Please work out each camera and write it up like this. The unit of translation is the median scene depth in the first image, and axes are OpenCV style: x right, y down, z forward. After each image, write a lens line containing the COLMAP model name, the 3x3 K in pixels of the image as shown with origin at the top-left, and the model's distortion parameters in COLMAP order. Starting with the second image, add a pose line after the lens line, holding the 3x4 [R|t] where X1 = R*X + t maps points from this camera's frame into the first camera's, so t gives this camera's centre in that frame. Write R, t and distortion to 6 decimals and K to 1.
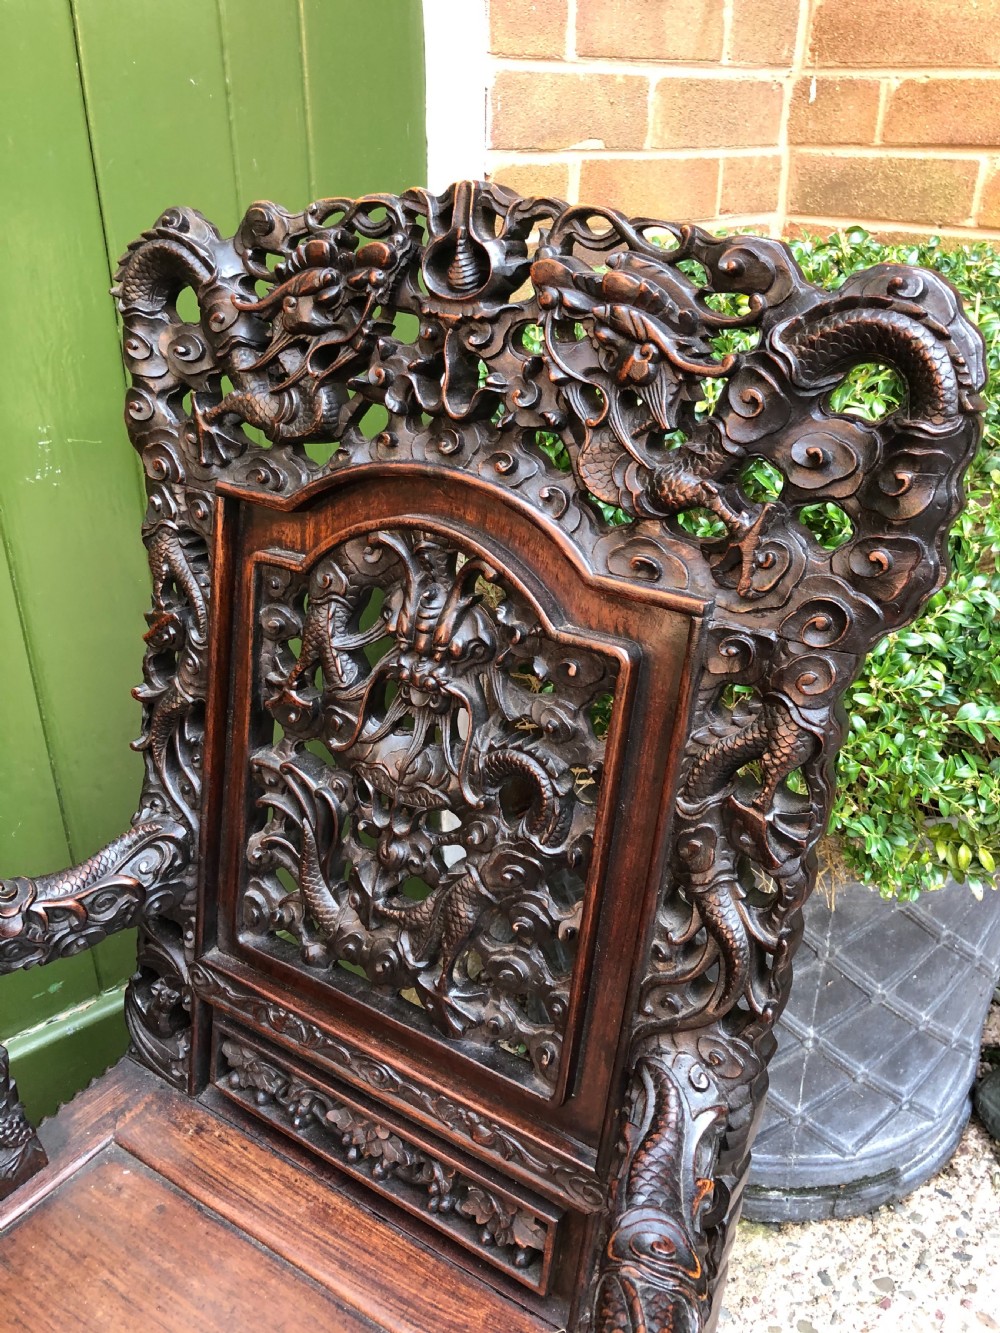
lens RADIAL K [[1088.1, 0, 502.1], [0, 1088.1, 655.7], [0, 0, 1]] dist [0.011730, 0.004063]
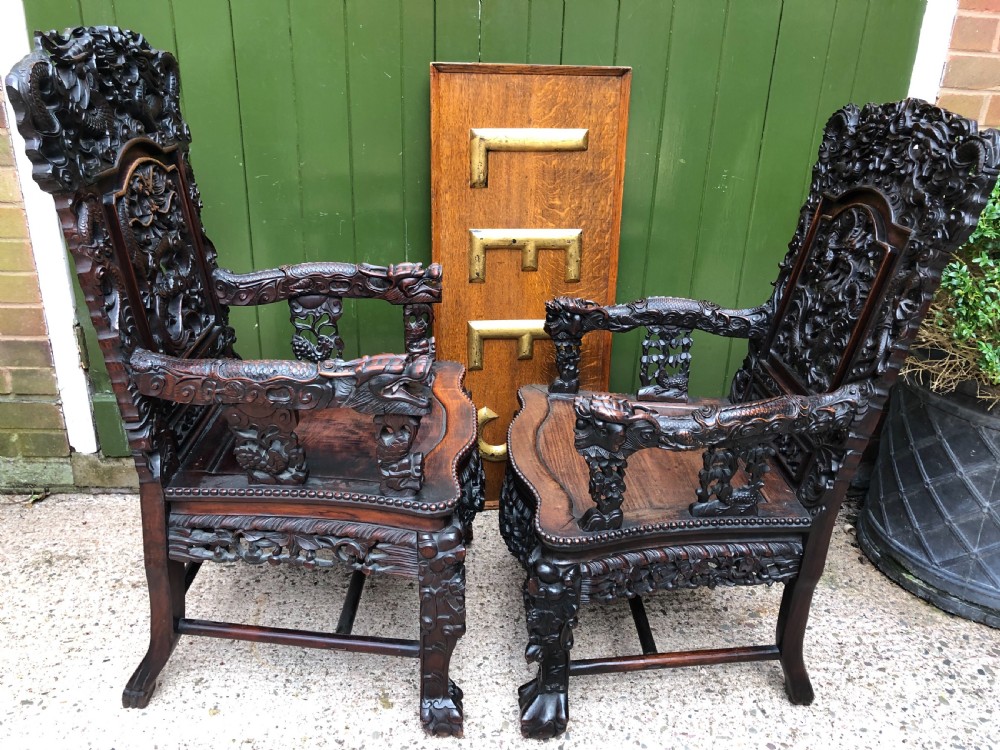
lens RADIAL K [[816.3, 0, 502.9], [0, 816.3, 373.0], [0, 0, 1]] dist [0.011730, 0.004063]
pose [[0.791608, 0.248570, -0.558185, 0.596370], [-0.302647, 0.953091, -0.004779, 0.647808], [0.530813, 0.172716, 0.829703, -1.339606]]
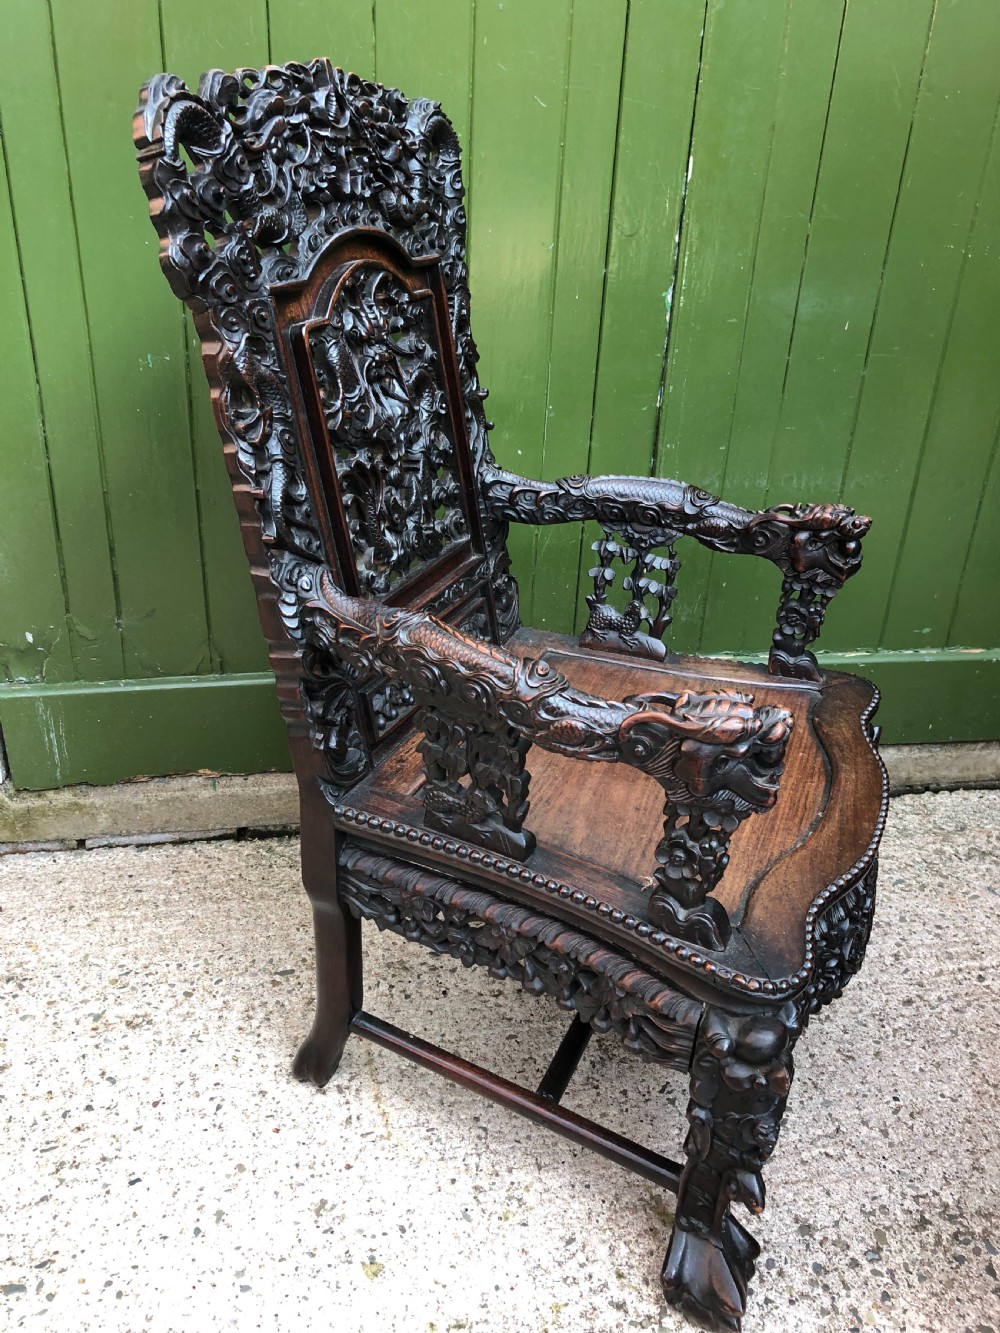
lens RADIAL K [[1088.1, 0, 497.4], [0, 1088.1, 658.8], [0, 0, 1]] dist [0.011730, 0.004063]
pose [[0.862416, 0.243799, -0.443622, -0.376705], [-0.263016, 0.964608, 0.018803, 0.795423], [0.432505, 0.100464, 0.896017, -1.220241]]
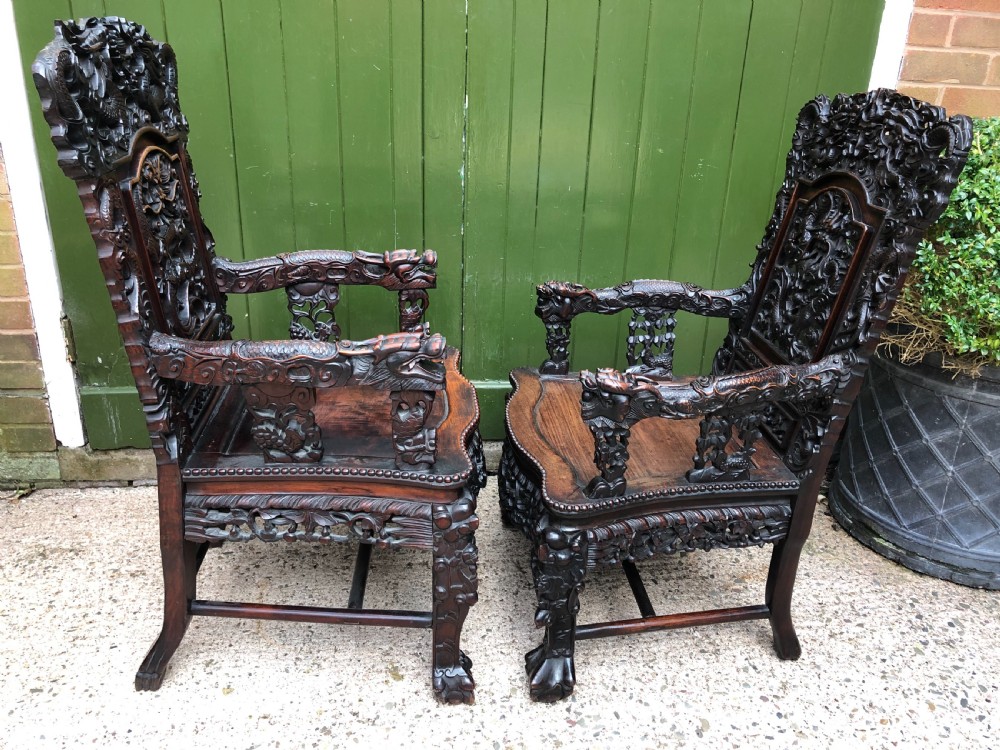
lens RADIAL K [[816.3, 0, 505.7], [0, 816.3, 367.5], [0, 0, 1]] dist [0.011730, 0.004063]
pose [[0.829919, 0.229179, -0.508638, 0.546014], [-0.281625, 0.959135, -0.027352, 0.739921], [0.481583, 0.165945, 0.860546, -1.476651]]
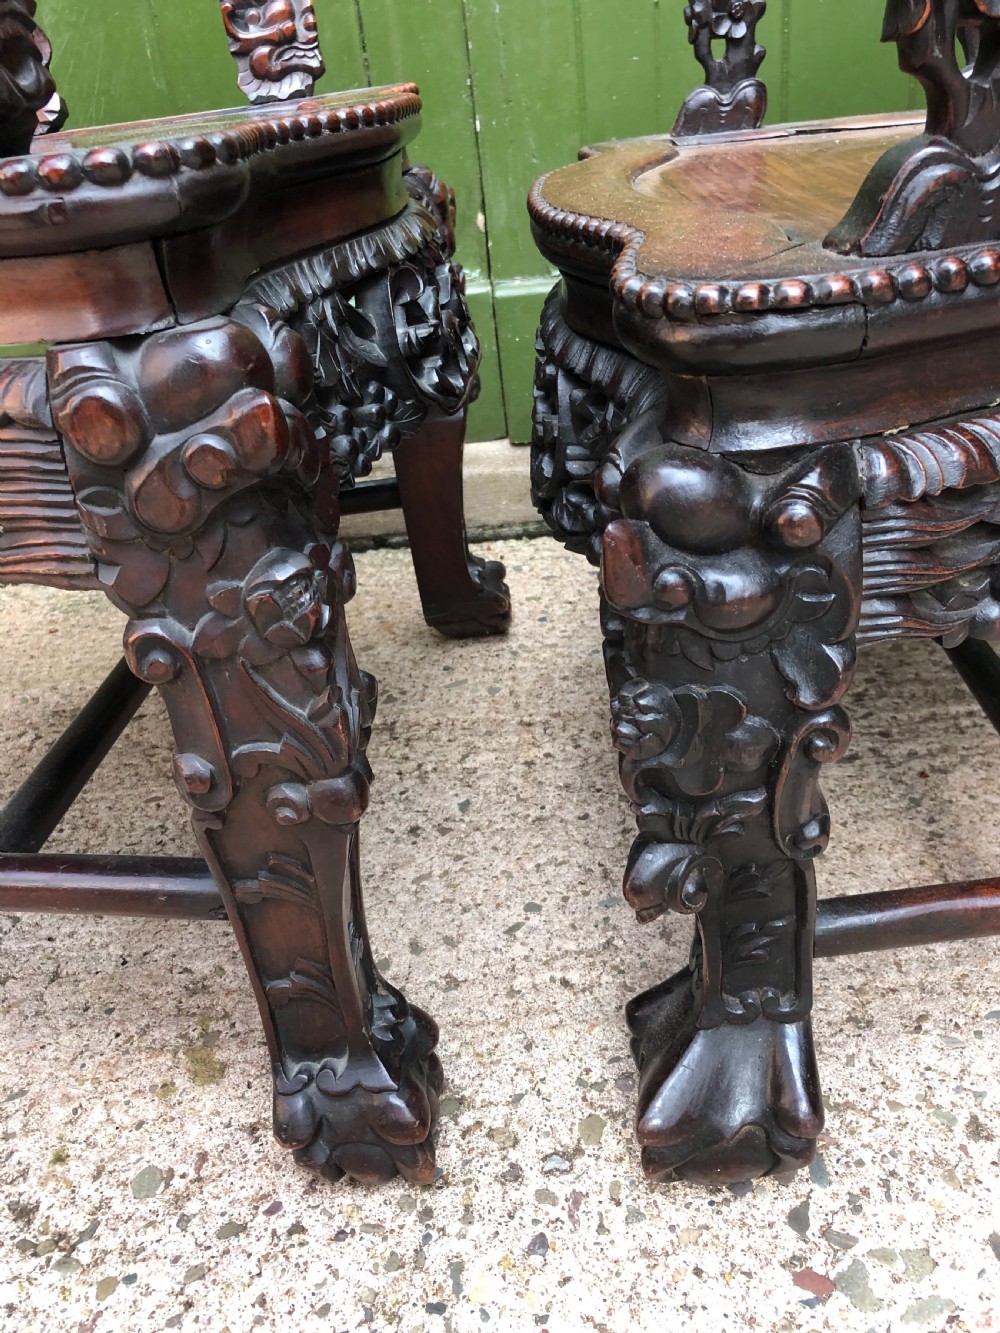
lens RADIAL K [[1088.1, 0, 505.8], [0, 1088.1, 679.3], [0, 0, 1]] dist [0.011730, 0.004063]
pose [[0.738656, 0.256111, -0.623534, -0.009991], [-0.208804, 0.966447, 0.149604, 1.094170], [0.640928, 0.019690, 0.767349, -0.029818]]
